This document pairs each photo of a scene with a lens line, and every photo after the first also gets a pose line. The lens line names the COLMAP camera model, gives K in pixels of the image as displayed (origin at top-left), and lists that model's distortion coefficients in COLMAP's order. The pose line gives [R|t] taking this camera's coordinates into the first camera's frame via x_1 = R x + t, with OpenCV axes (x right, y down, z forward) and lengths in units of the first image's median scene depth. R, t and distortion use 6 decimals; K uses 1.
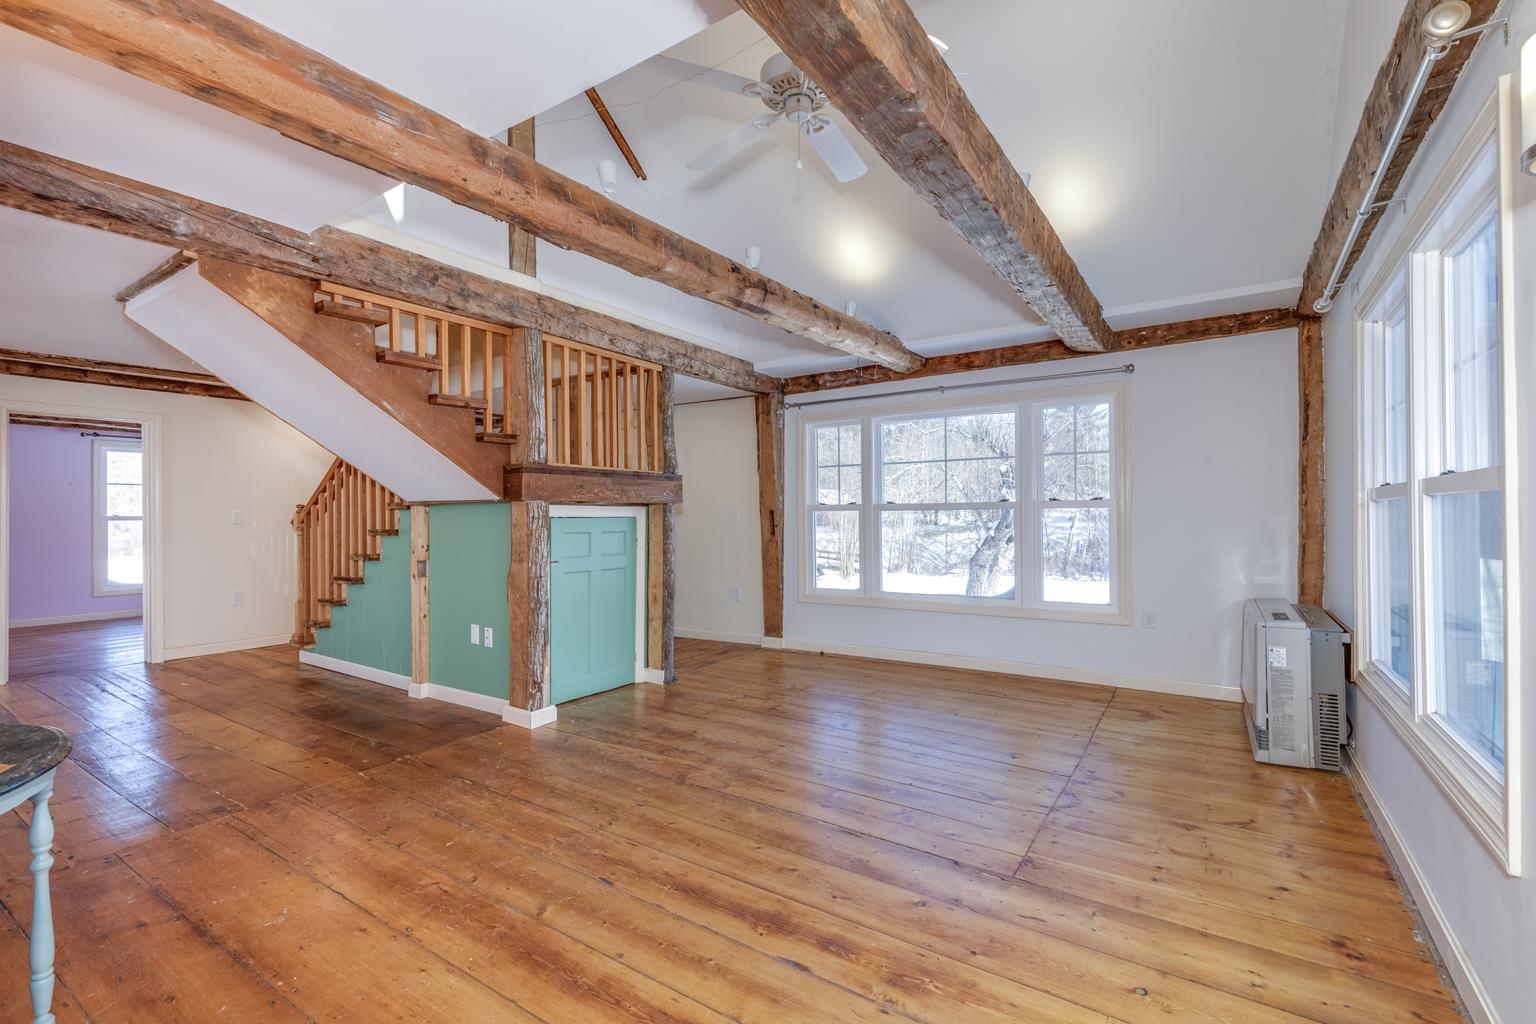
lens RADIAL K [[700.0, 0, 765.0], [0, 700.0, 507.3], [0, 0, 1]] dist [0.002606, -0.000501]
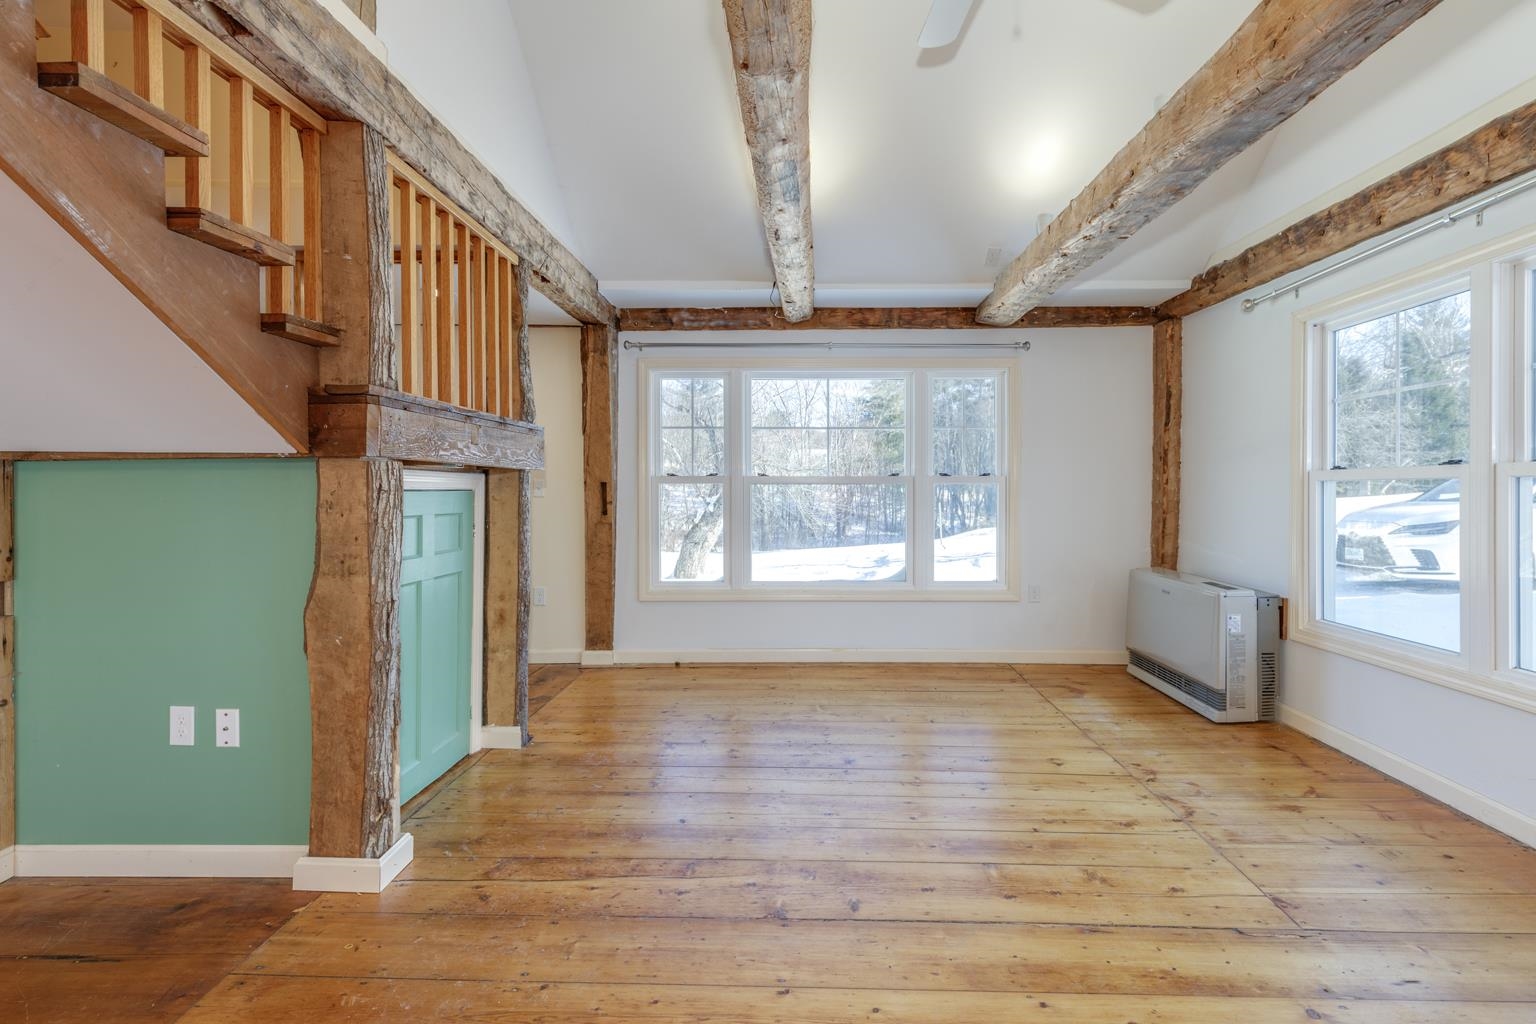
lens RADIAL K [[705.8, 0, 771.3], [0, 705.8, 490.4], [0, 0, 1]] dist [0.001688, 0.000169]
pose [[0.832228, 0.006632, 0.554393, -0.320899], [-0.013994, 0.999861, 0.009047, 0.004707], [-0.554256, -0.015288, 0.832206, 0.332260]]
